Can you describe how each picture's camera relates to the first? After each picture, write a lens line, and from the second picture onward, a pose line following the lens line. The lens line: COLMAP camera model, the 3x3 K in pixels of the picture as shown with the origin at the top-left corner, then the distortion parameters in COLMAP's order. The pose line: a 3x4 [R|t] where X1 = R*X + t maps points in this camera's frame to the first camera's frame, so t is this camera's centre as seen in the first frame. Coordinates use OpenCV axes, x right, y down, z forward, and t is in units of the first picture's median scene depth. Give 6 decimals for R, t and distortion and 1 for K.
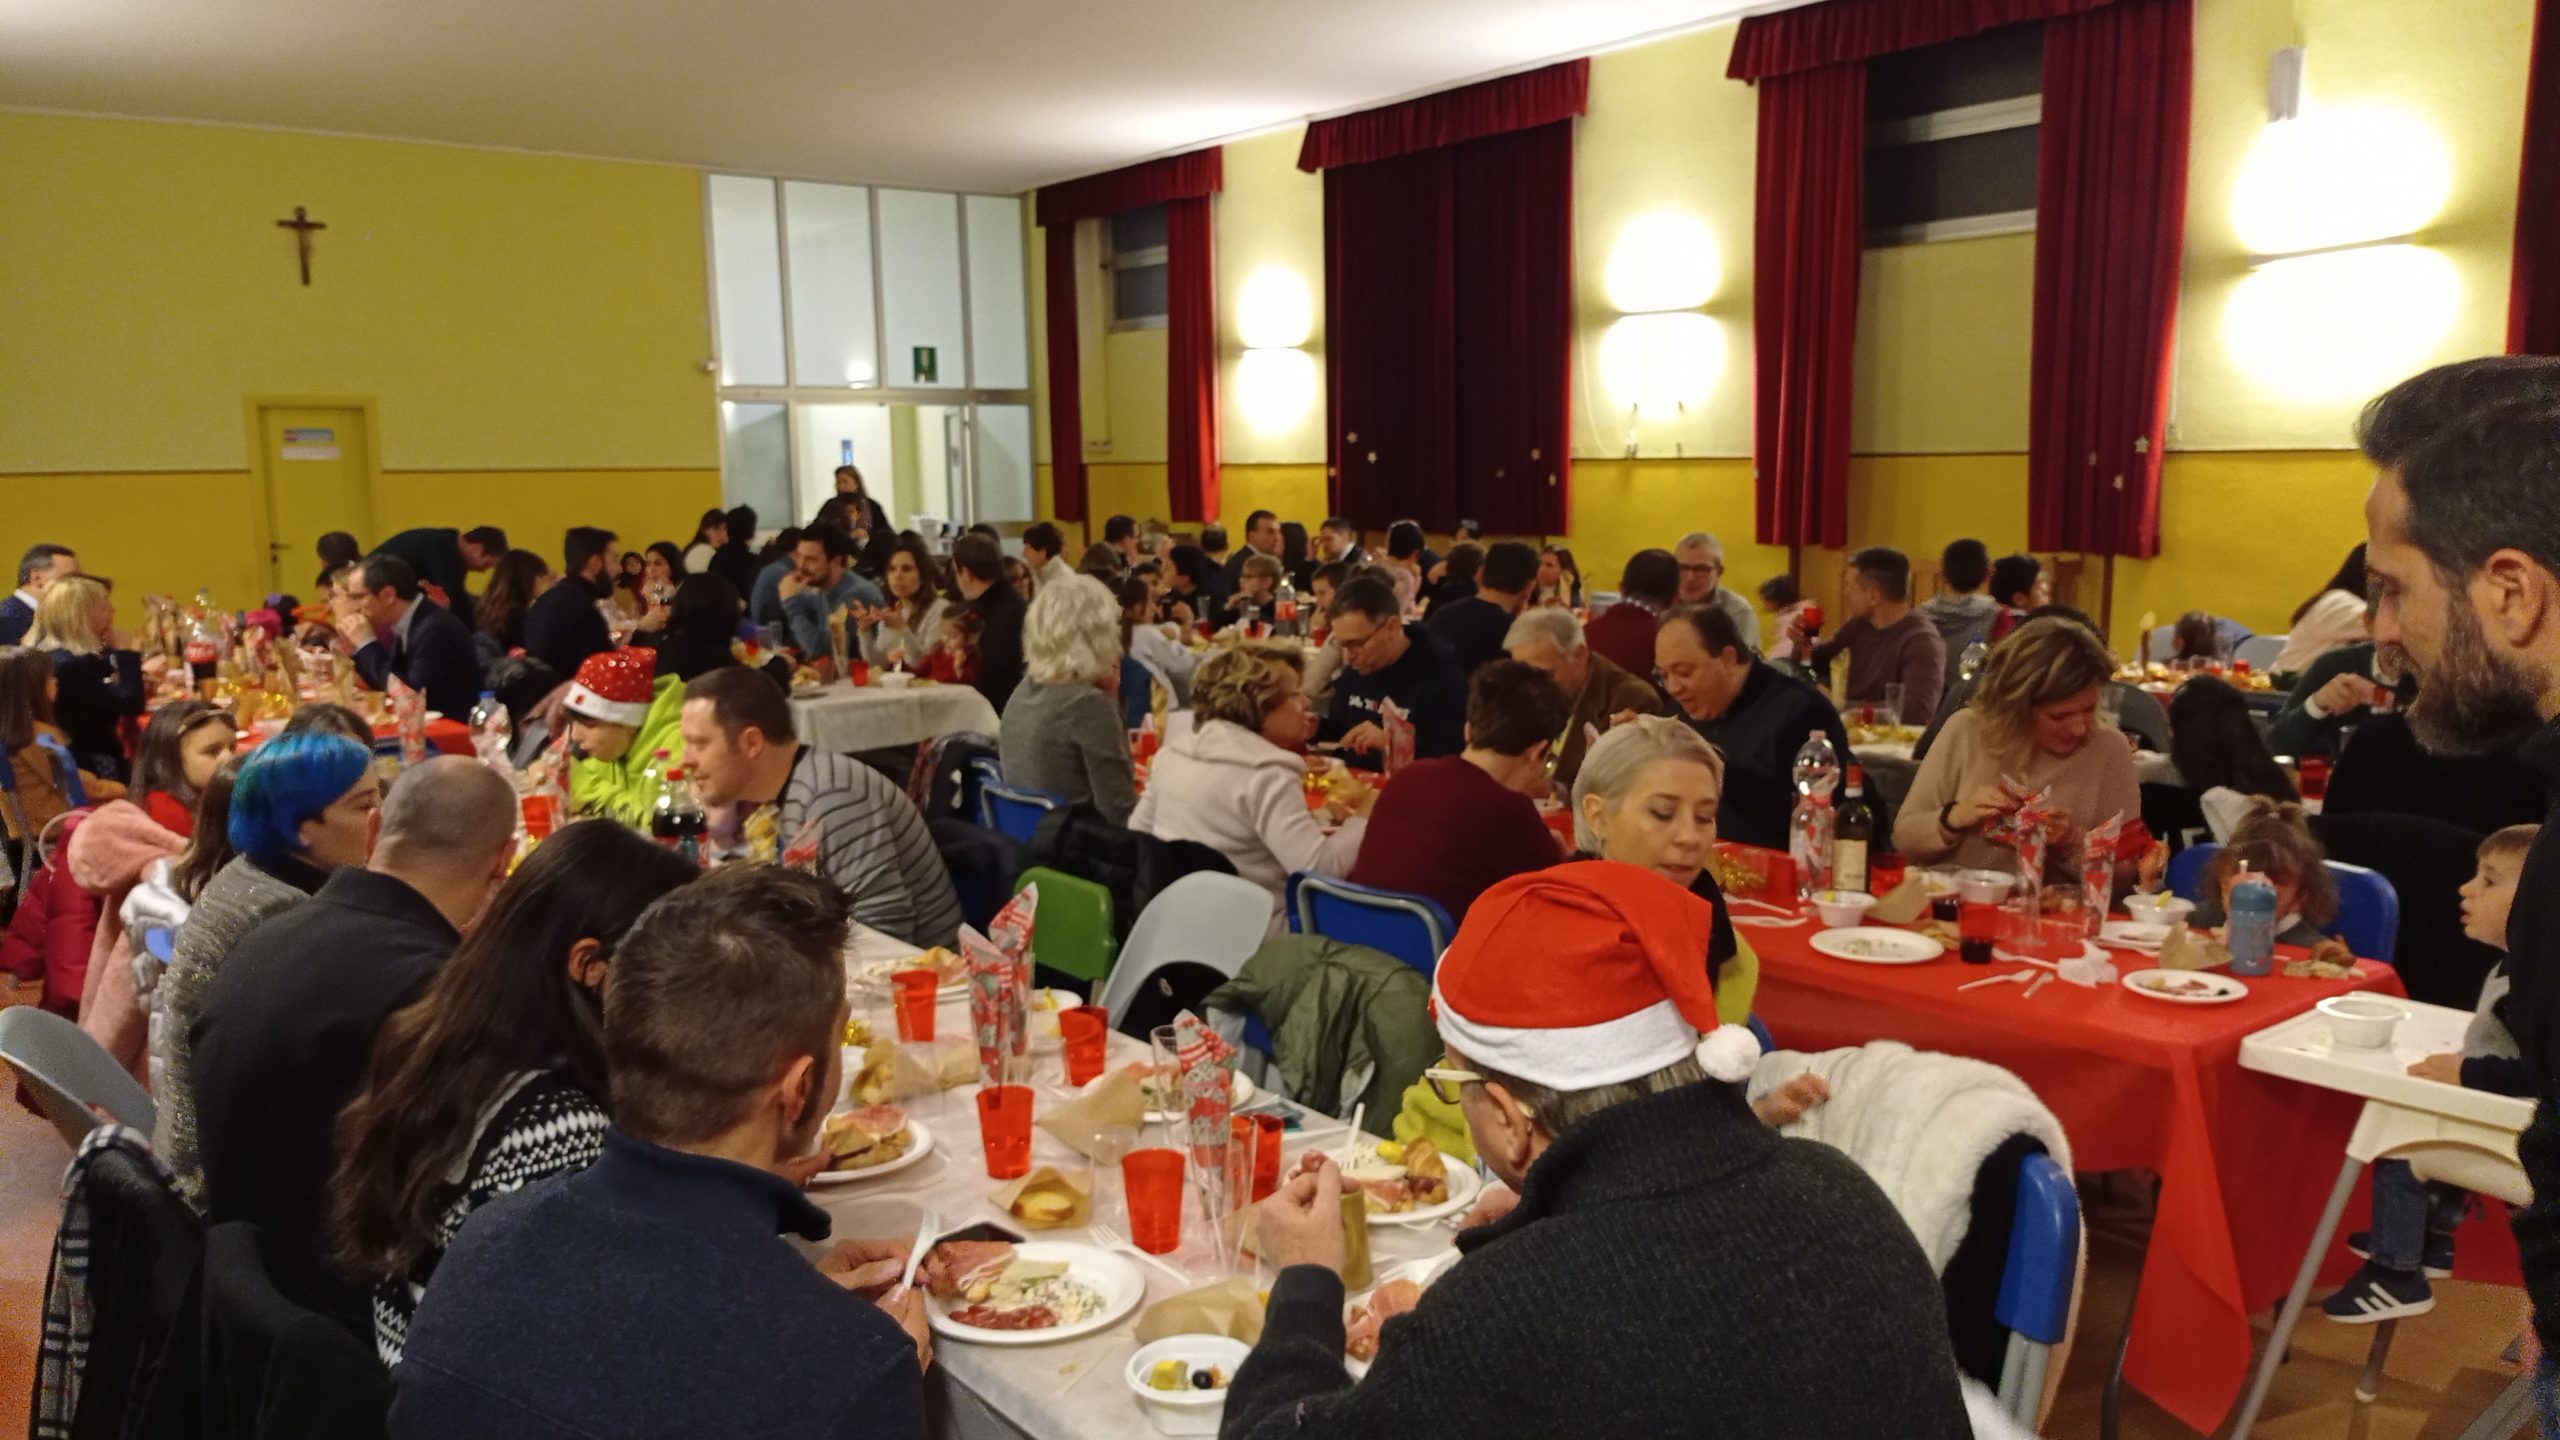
lens RADIAL K [[1919.6, 0, 1281.8], [0, 1919.6, 723.4], [0, 0, 1]] dist [0.034694, -0.013834]
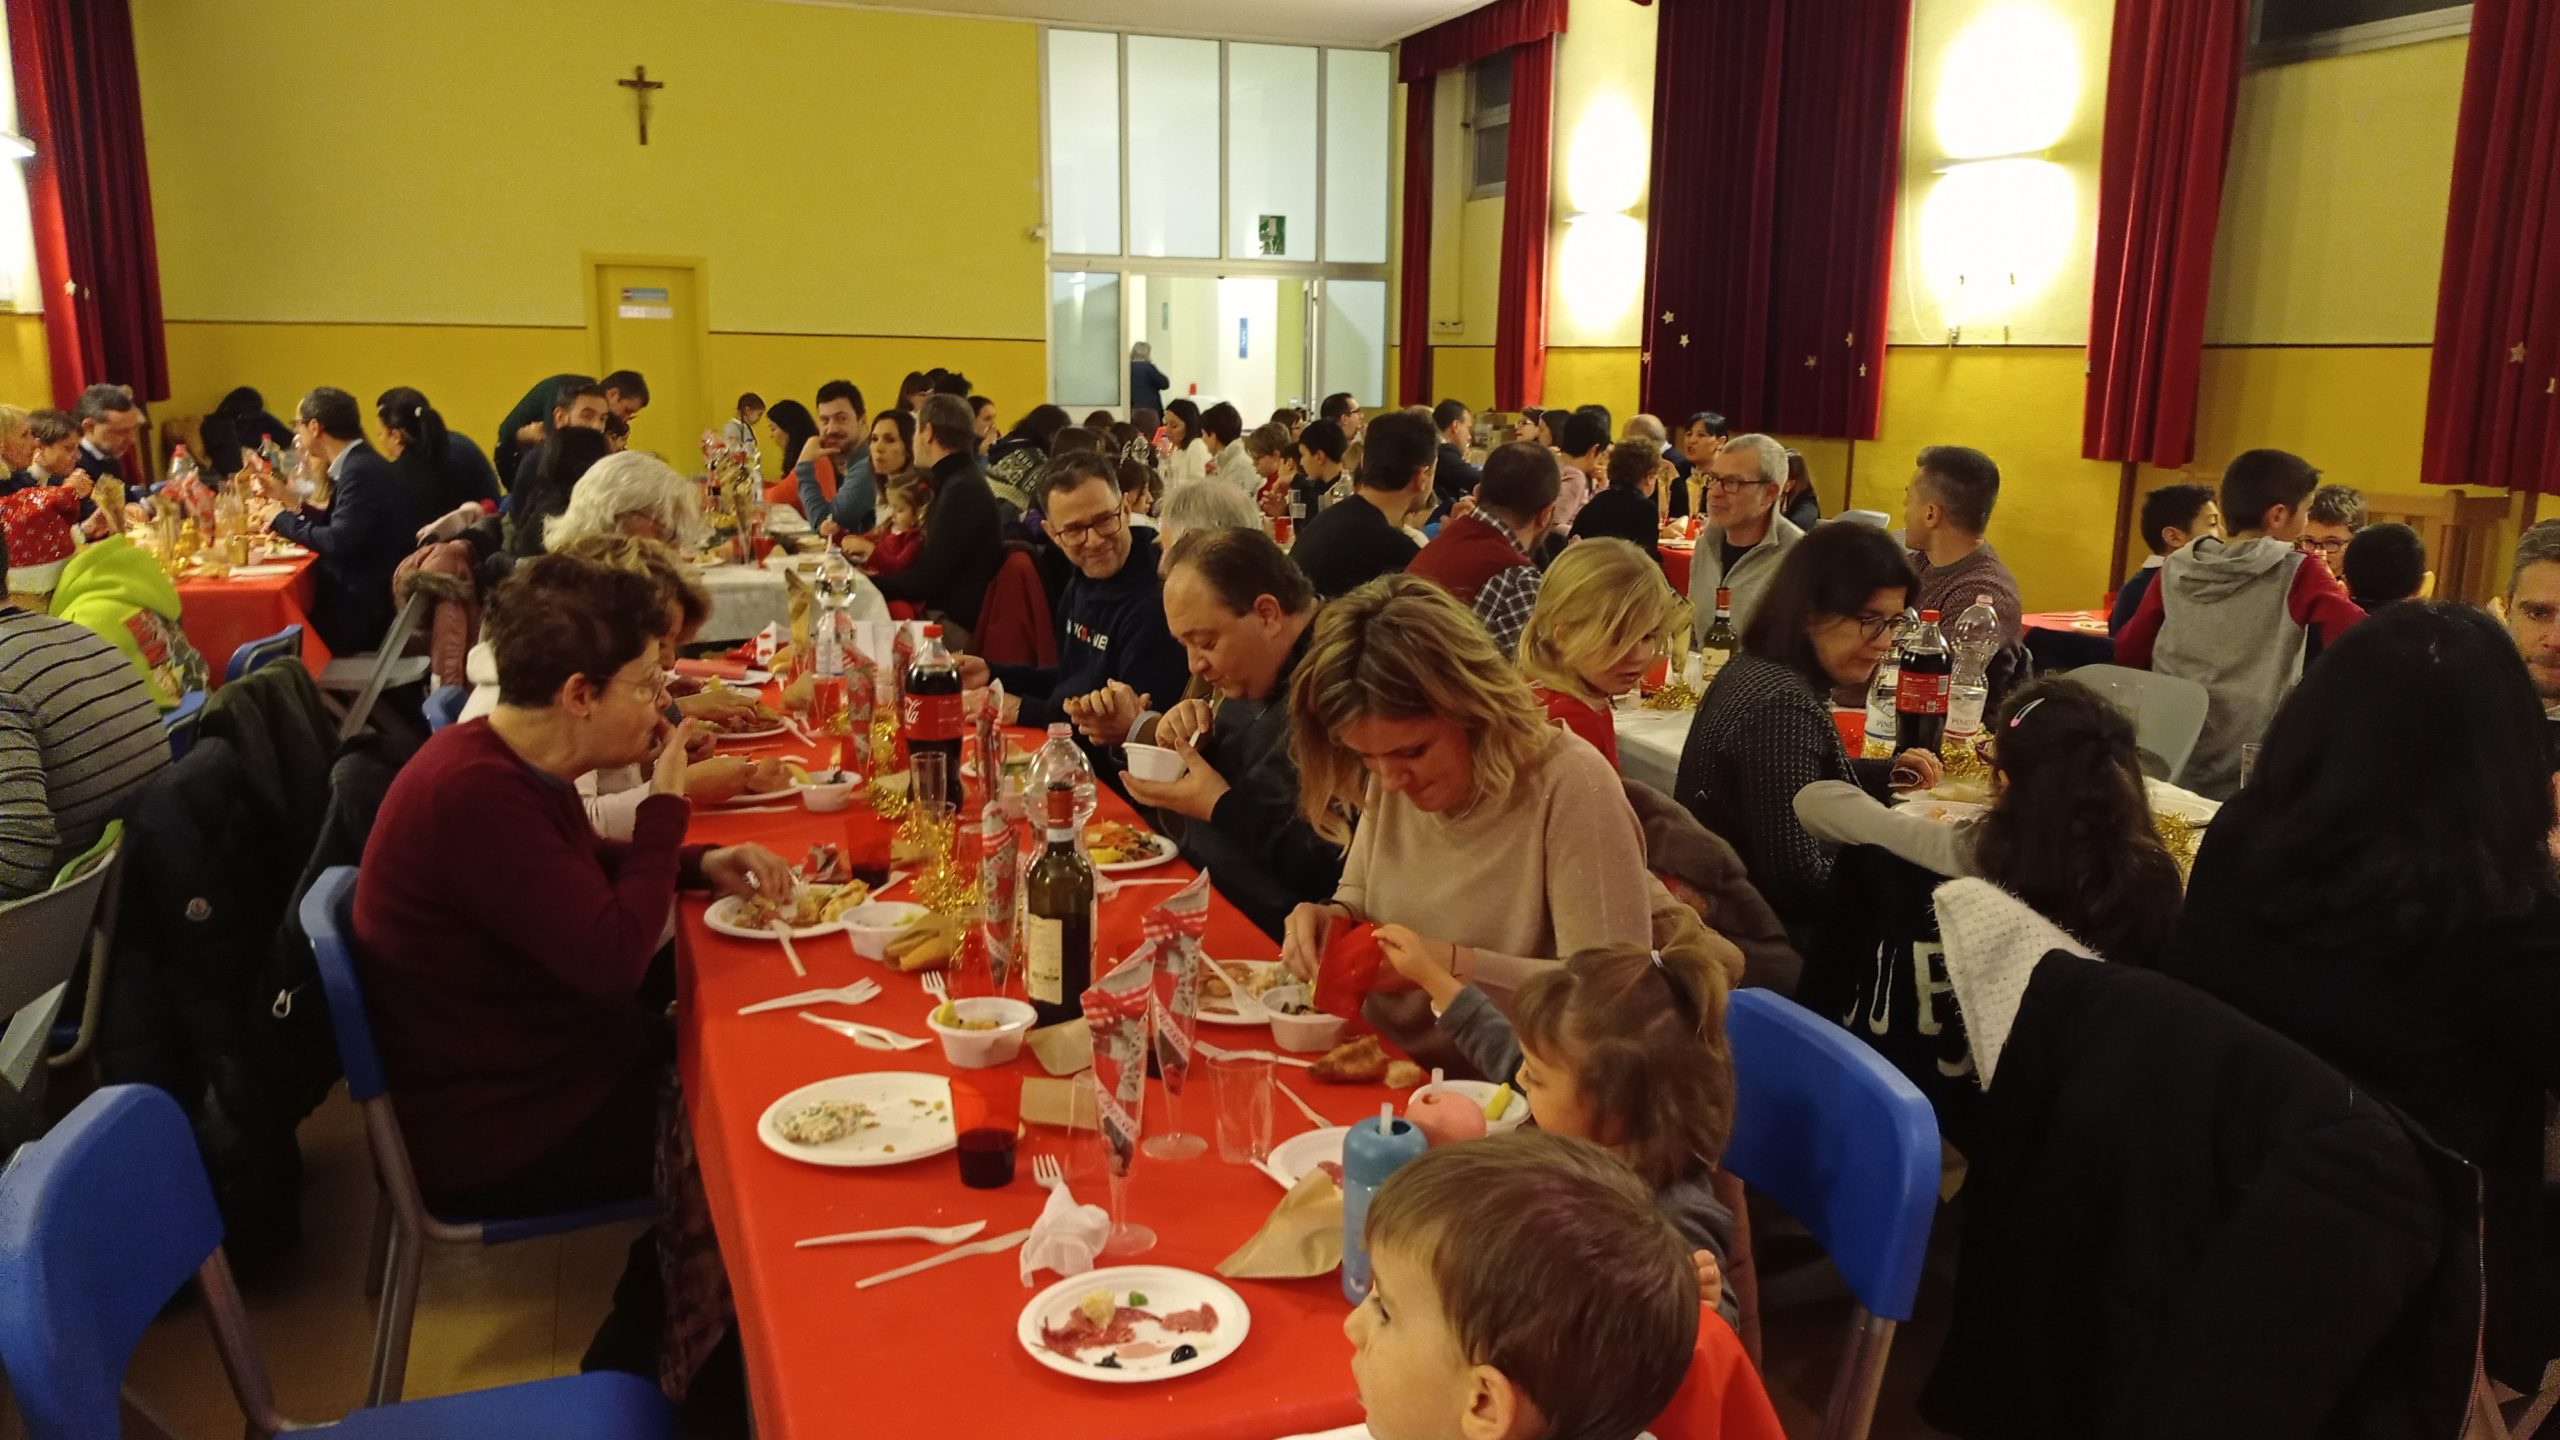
lens RADIAL K [[1919.6, 0, 1282.2], [0, 1919.6, 723.1], [0, 0, 1]] dist [0.034694, -0.013834]
pose [[0.953073, 0.083455, -0.291011, 0.133161], [-0.068109, 0.995719, 0.062490, -0.009953], [0.294980, -0.039737, 0.954677, 0.116380]]
